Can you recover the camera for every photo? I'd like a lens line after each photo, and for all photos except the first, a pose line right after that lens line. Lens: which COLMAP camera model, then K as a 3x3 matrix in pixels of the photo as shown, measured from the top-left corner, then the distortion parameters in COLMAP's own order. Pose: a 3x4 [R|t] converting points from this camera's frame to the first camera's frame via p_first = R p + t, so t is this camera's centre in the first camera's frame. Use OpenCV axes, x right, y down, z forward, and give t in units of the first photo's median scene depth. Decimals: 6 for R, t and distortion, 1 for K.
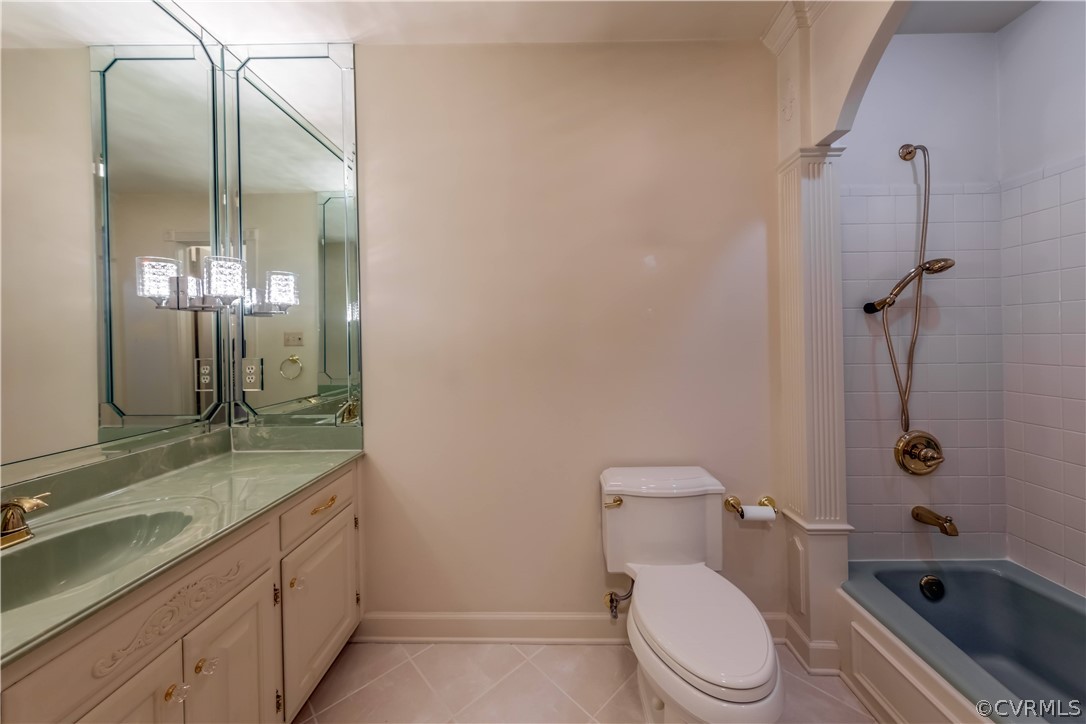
lens RADIAL K [[342.9, 0, 547.4], [0, 342.9, 340.4], [0, 0, 1]] dist [0.001163, 0.000017]
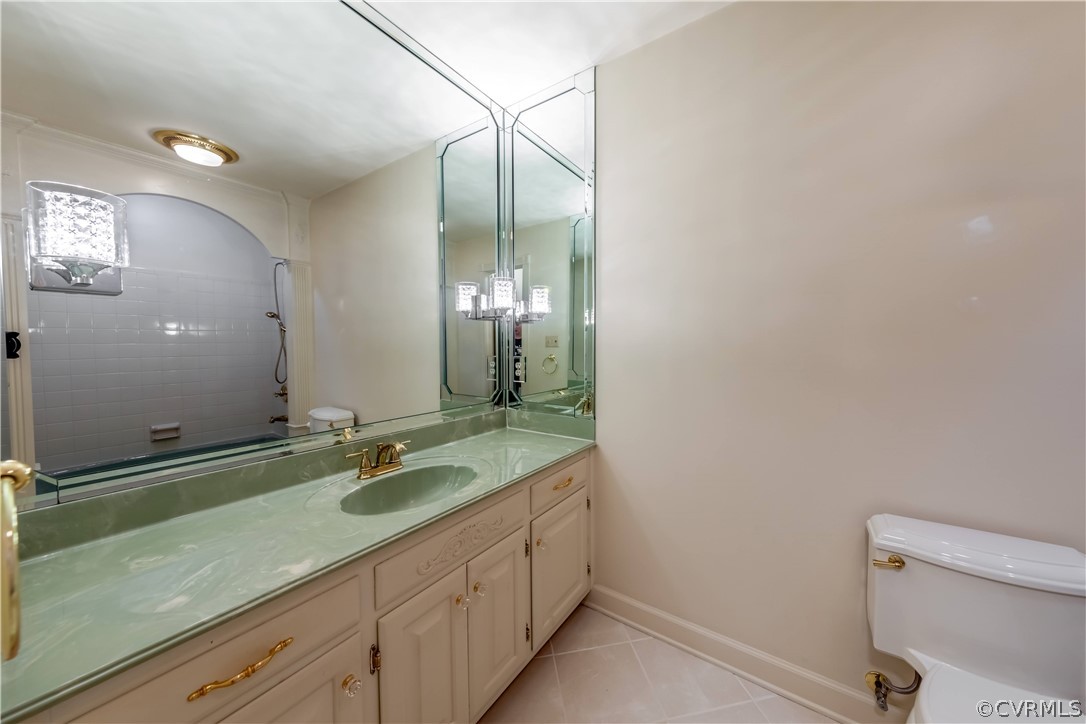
lens RADIAL K [[429.6, 0, 526.9], [0, 429.6, 368.4], [0, 0, 1]] dist [0.010749, -0.003516]
pose [[0.854369, 0.035646, -0.518443, -0.011620], [-0.004519, 0.998117, 0.061179, -0.001390], [0.519647, -0.049927, 0.852921, -0.328310]]
